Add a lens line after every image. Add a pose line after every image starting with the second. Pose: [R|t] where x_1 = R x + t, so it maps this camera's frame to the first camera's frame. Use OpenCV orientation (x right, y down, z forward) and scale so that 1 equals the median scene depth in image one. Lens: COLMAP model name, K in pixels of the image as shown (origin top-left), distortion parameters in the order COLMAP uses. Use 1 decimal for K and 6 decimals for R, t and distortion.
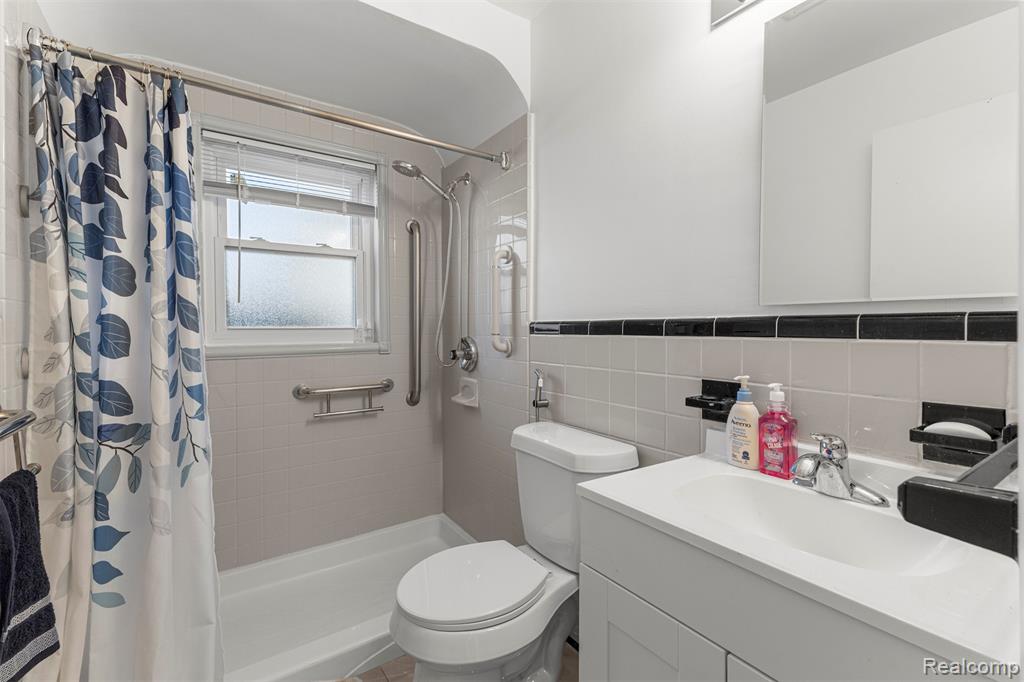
lens RADIAL K [[457.5, 0, 514.6], [0, 457.5, 334.5], [0, 0, 1]] dist [0.020337, -0.000367]
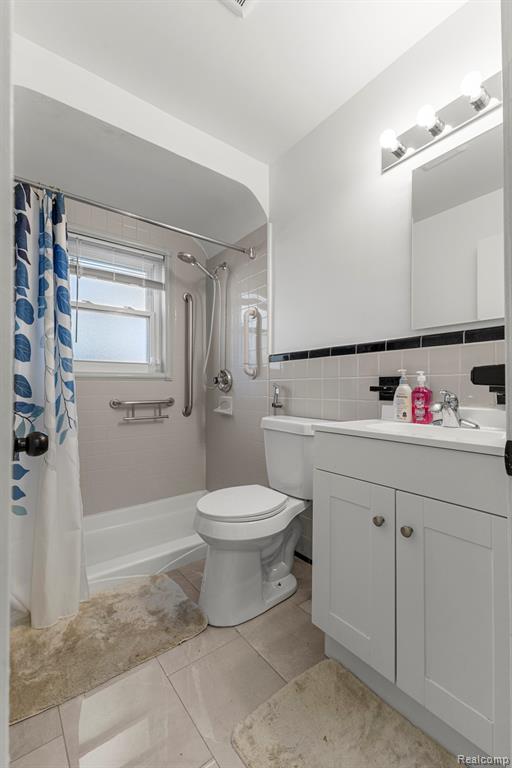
lens RADIAL K [[334.5, 0, 256.0], [0, 334.5, 384.0], [0, 0, 1]] dist [0.013761, 0.000258]
pose [[0.998669, 0.001067, 0.051571, -0.095357], [0.000207, 0.999695, -0.024696, 0.137384], [-0.051582, 0.024674, 0.998364, -0.184045]]
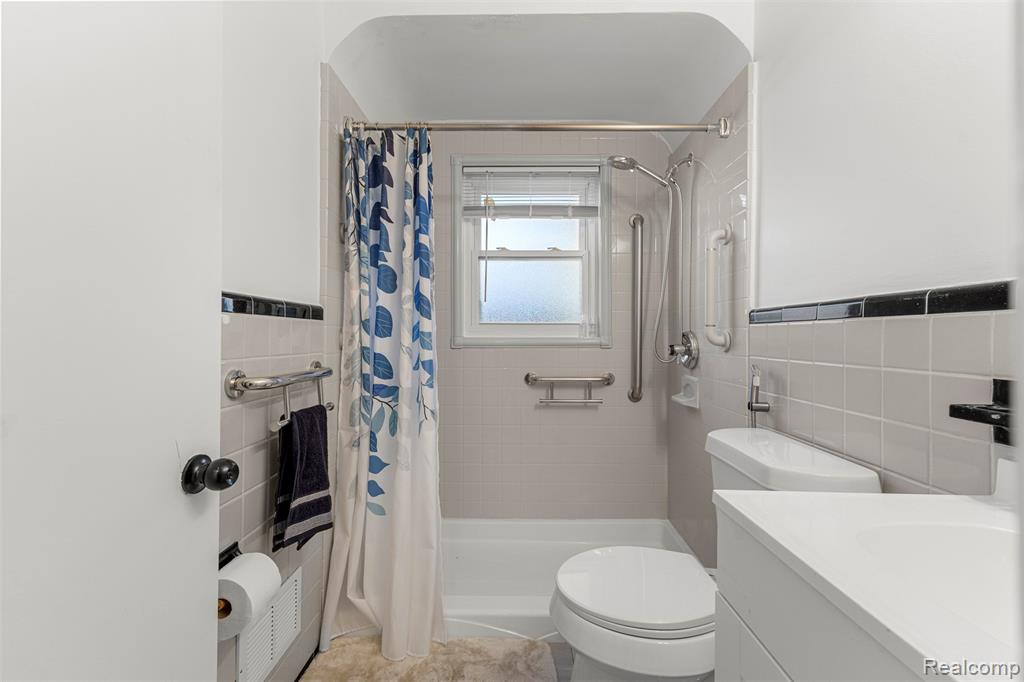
lens RADIAL K [[446.0, 0, 512.0], [0, 446.0, 335.1], [0, 0, 1]] dist [0.013761, 0.000258]
pose [[0.820252, 0.003753, -0.571989, 0.198082], [-0.012892, 0.999846, -0.011928, 0.047629], [0.571856, 0.017158, 0.820174, 0.103880]]
